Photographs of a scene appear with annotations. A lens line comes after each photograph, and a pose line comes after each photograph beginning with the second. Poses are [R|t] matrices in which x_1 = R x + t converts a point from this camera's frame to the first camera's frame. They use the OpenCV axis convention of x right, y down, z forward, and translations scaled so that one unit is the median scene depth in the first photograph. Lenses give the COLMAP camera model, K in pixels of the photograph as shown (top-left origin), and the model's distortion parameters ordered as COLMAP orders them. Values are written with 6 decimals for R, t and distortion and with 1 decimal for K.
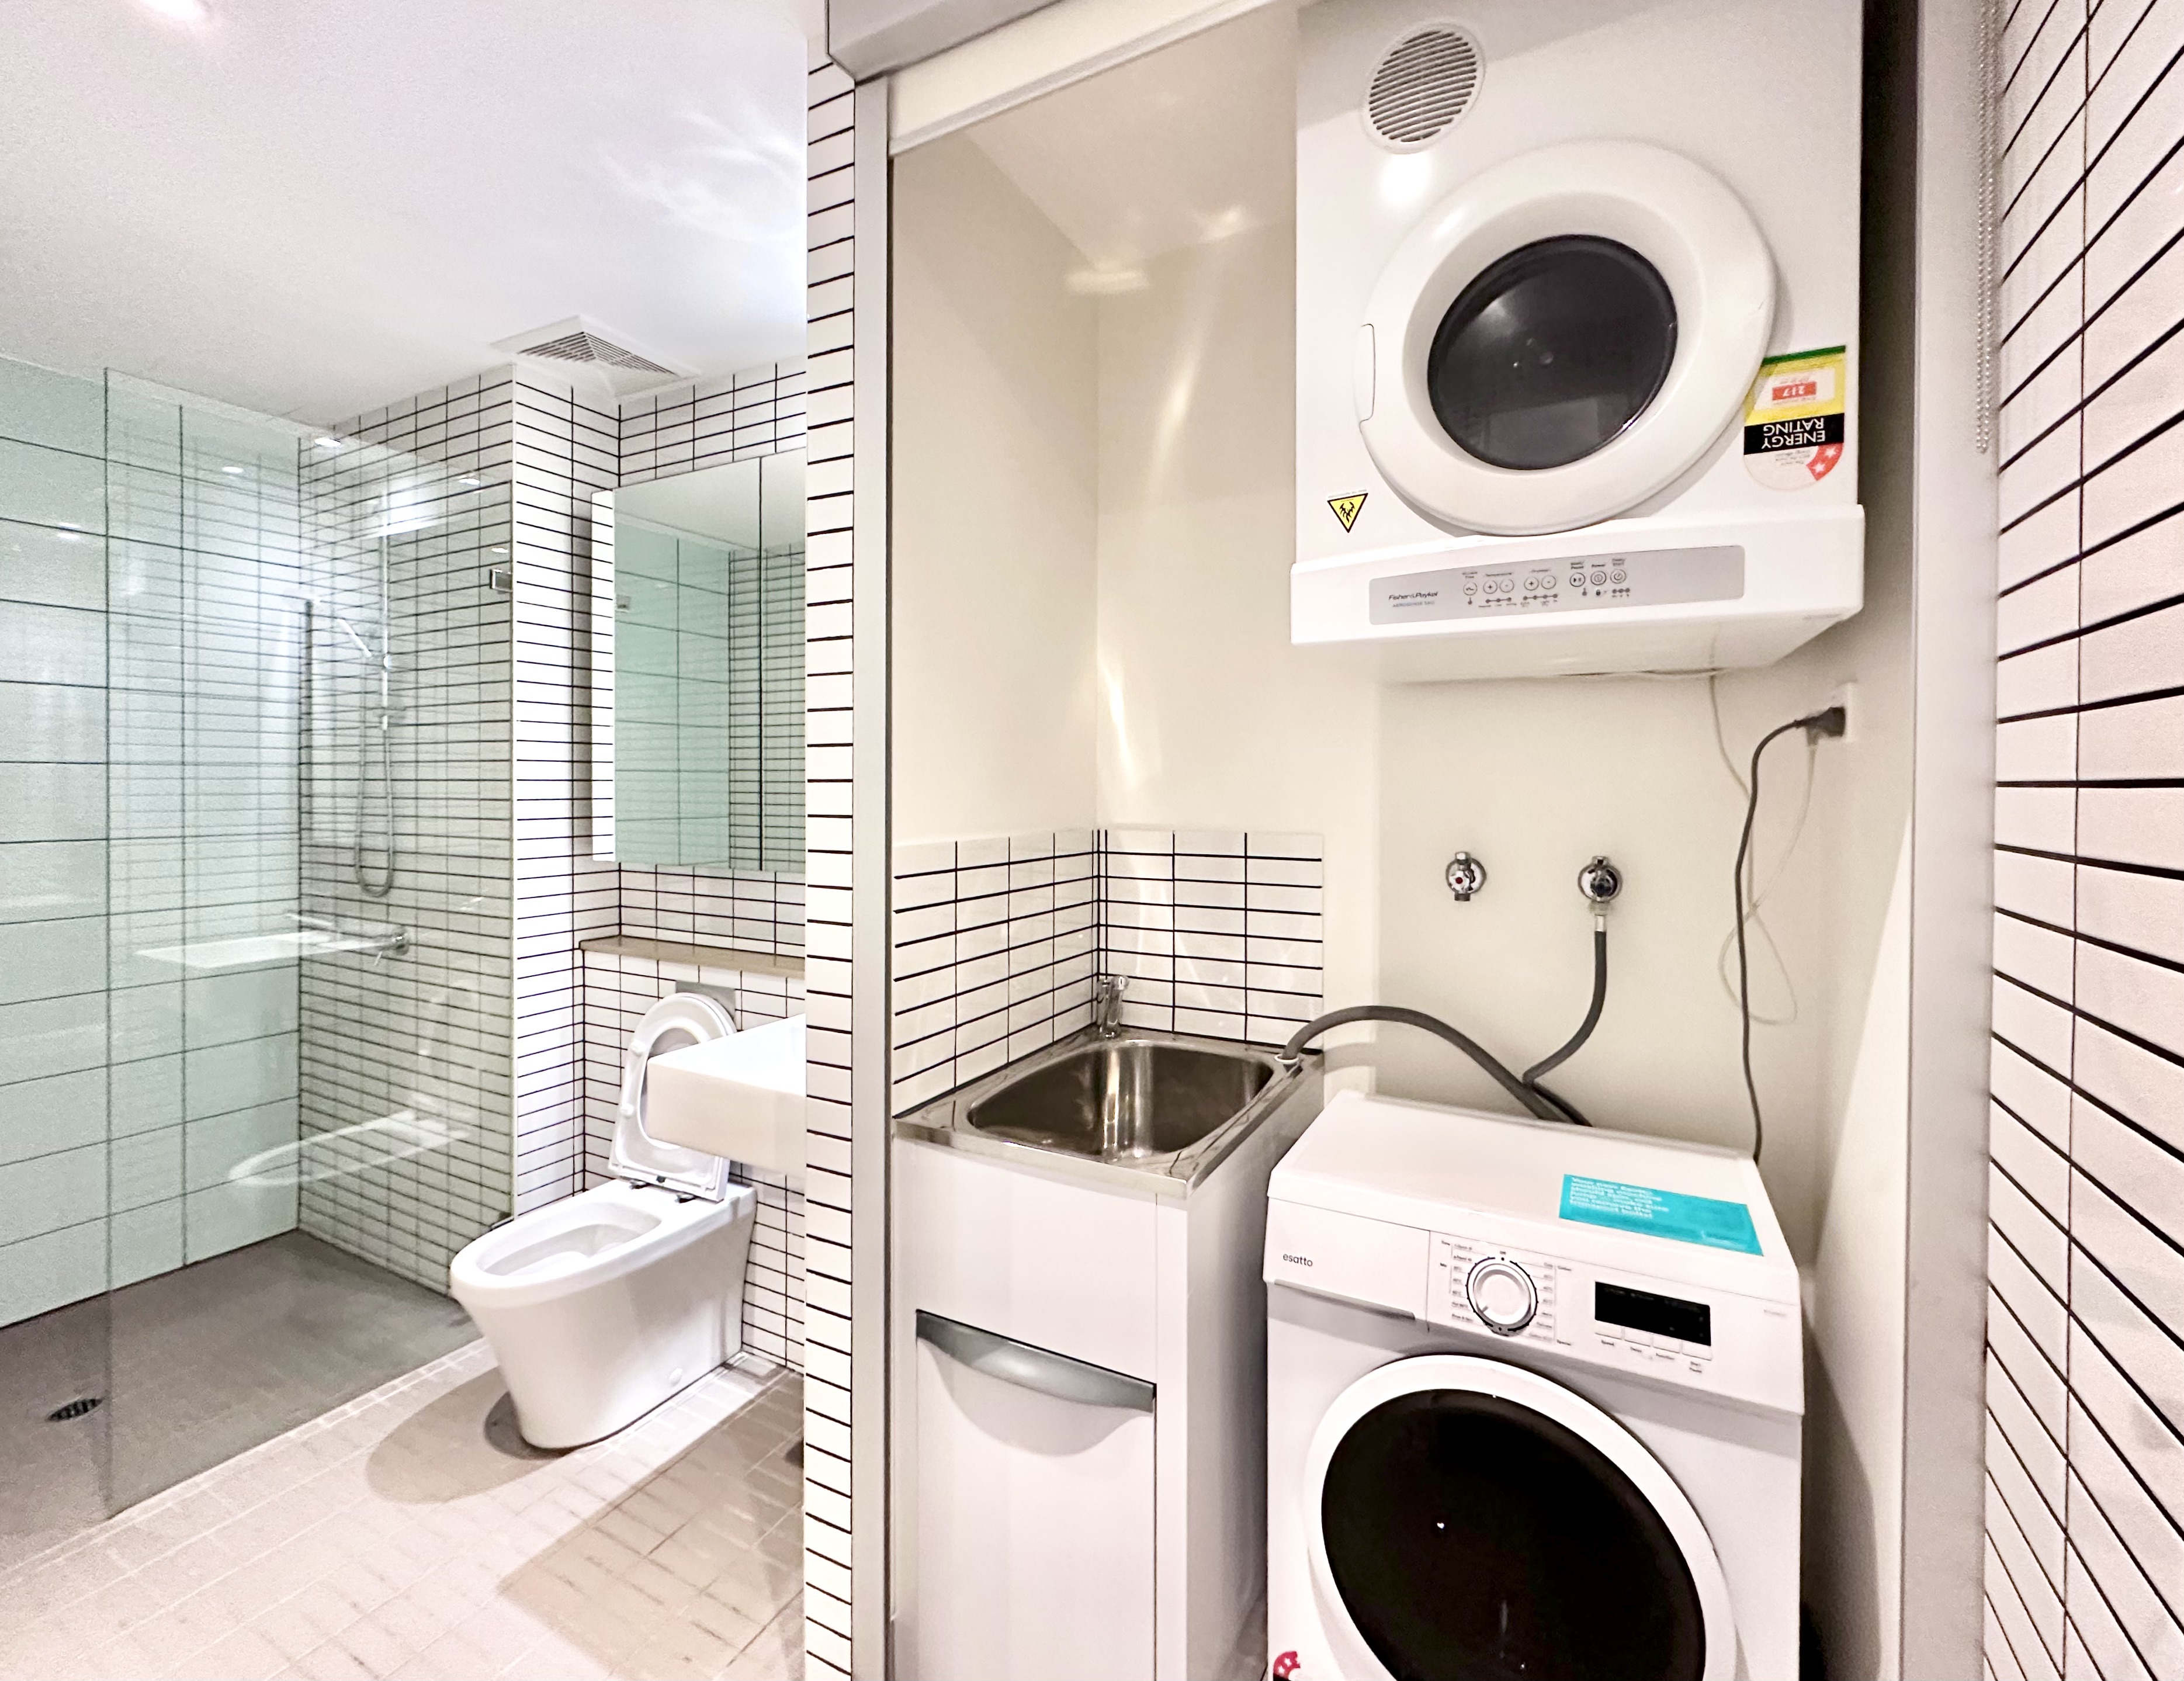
lens RADIAL K [[931.3, 0, 1127.2], [0, 931.3, 794.4], [0, 0, 1]] dist [-0.002863, 0.000129]
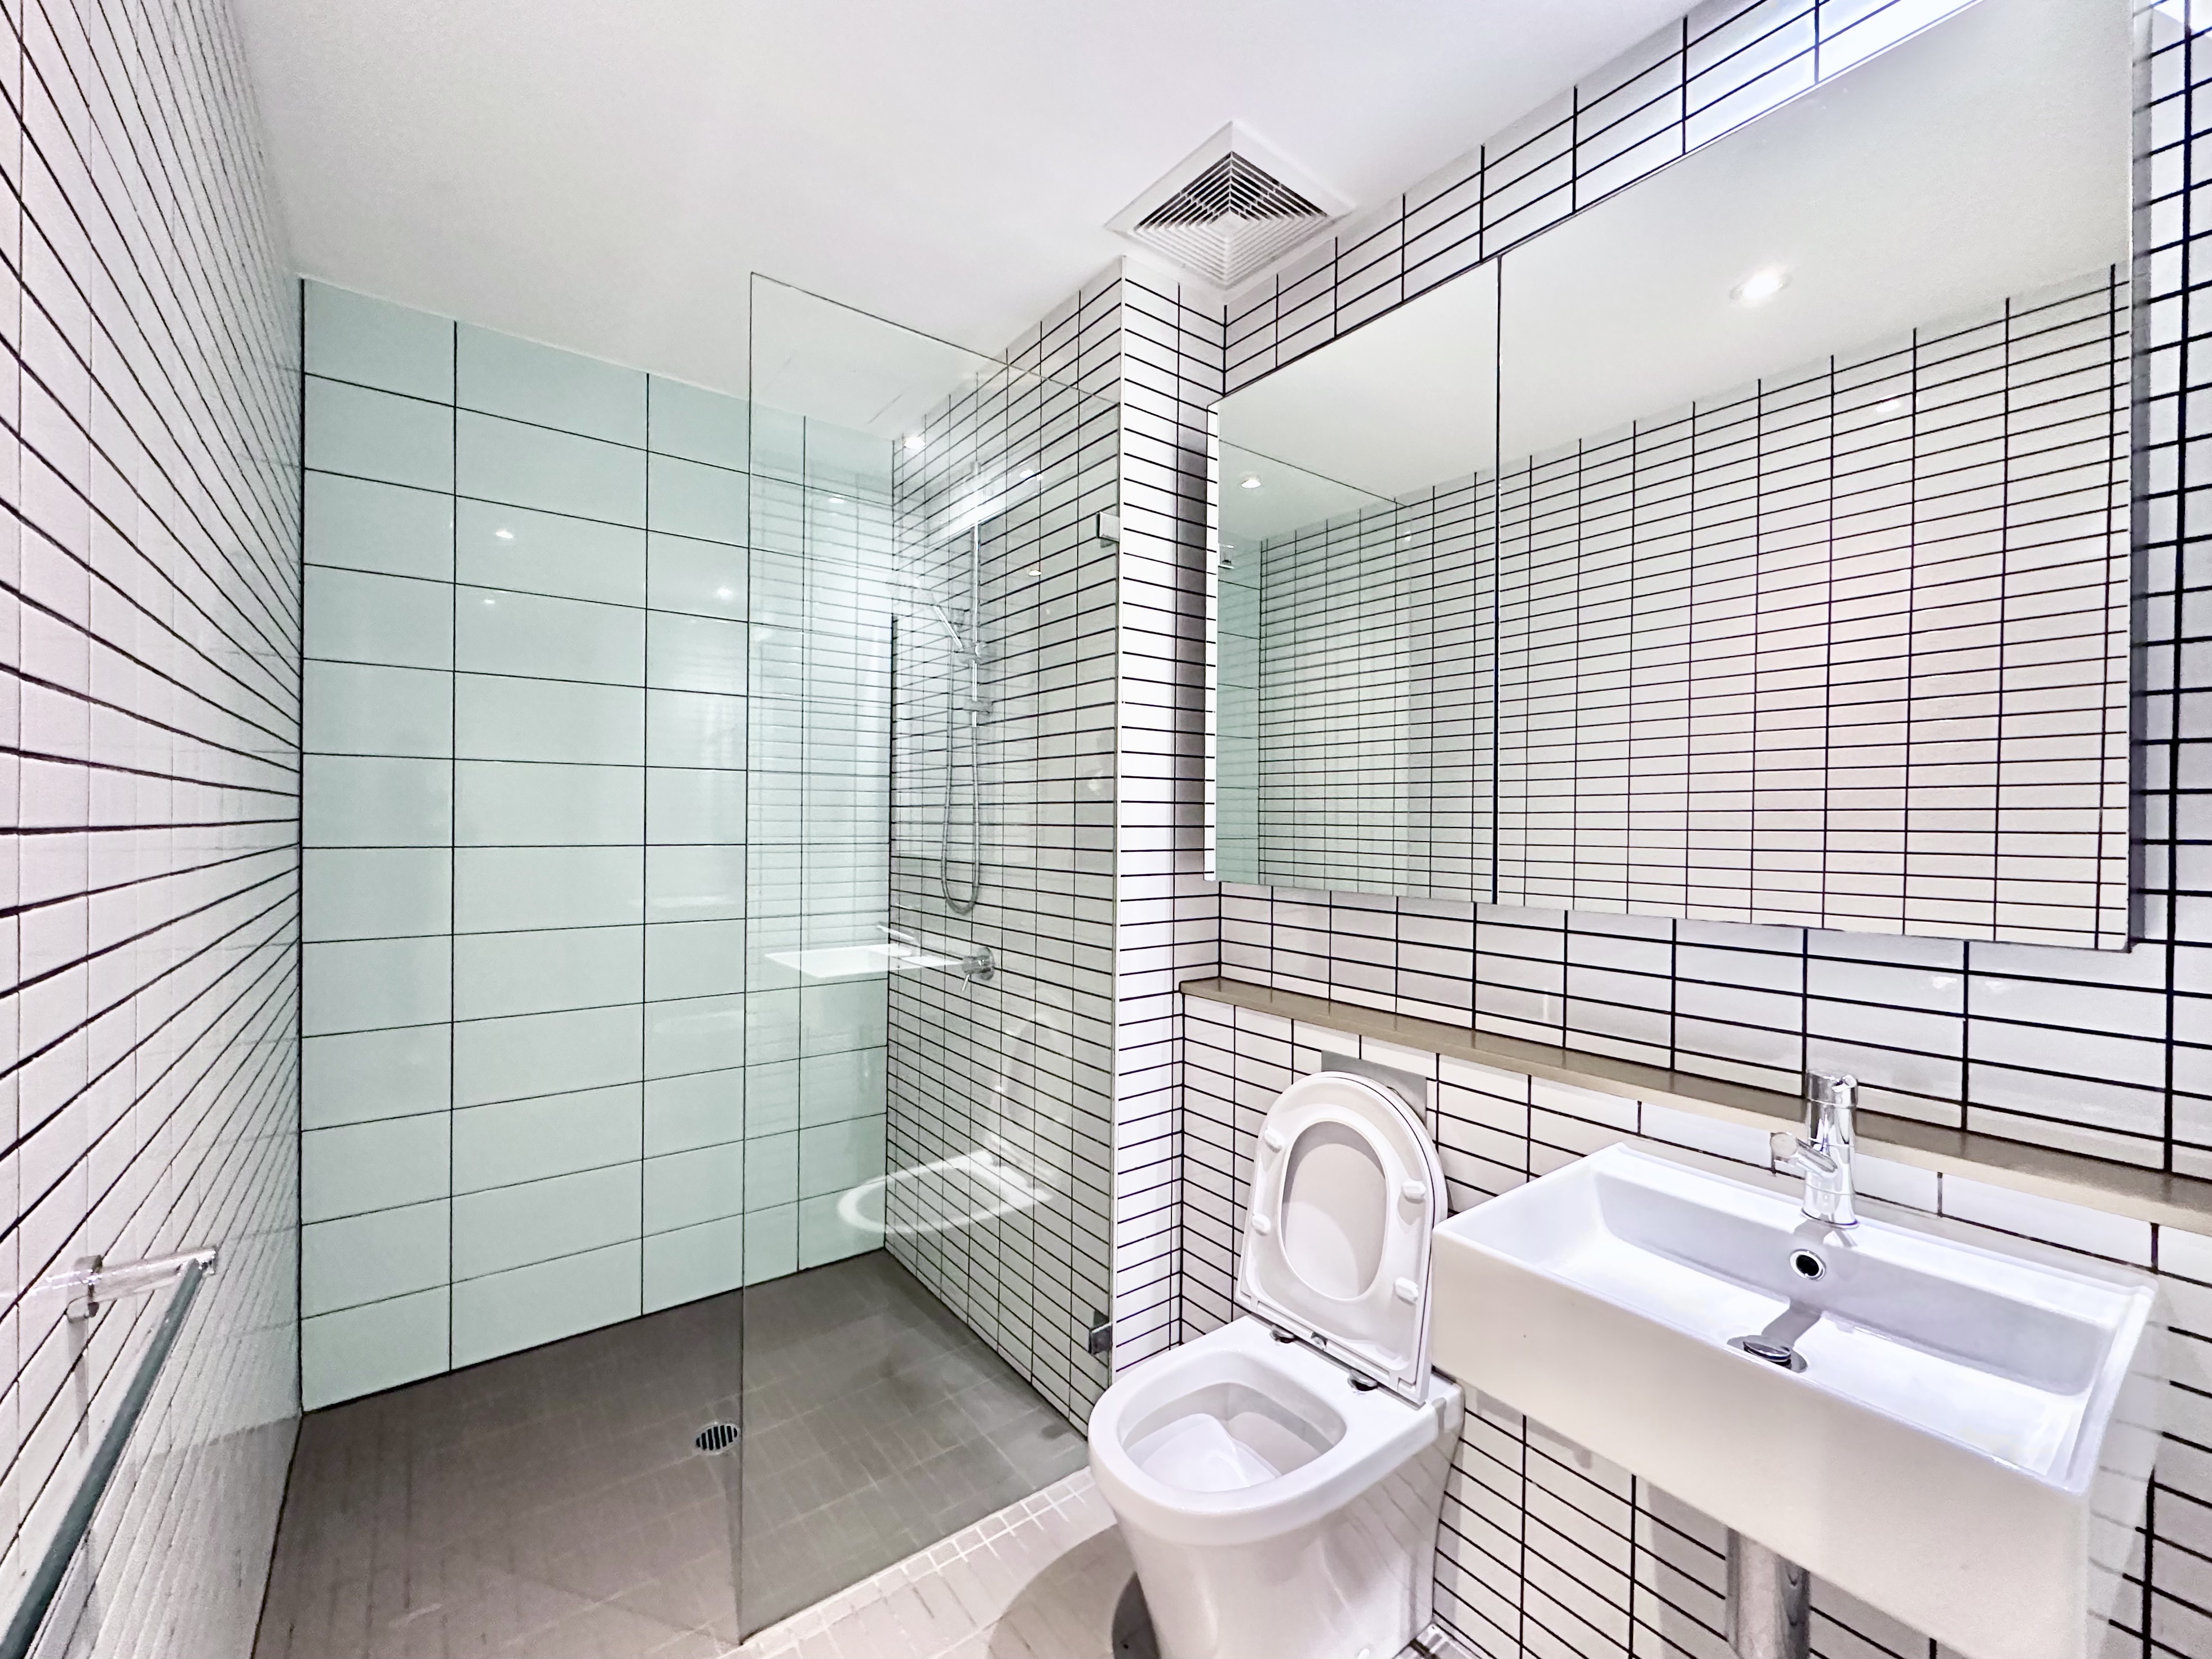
lens RADIAL K [[905.5, 0, 1106.0], [0, 905.5, 829.5], [0, 0, 1]] dist [0.001512, -0.000005]
pose [[0.899608, 0.008322, -0.436619, -0.308536], [-0.009802, 0.999951, -0.001136, 0.029093], [0.436589, 0.005301, 0.899646, 0.276696]]
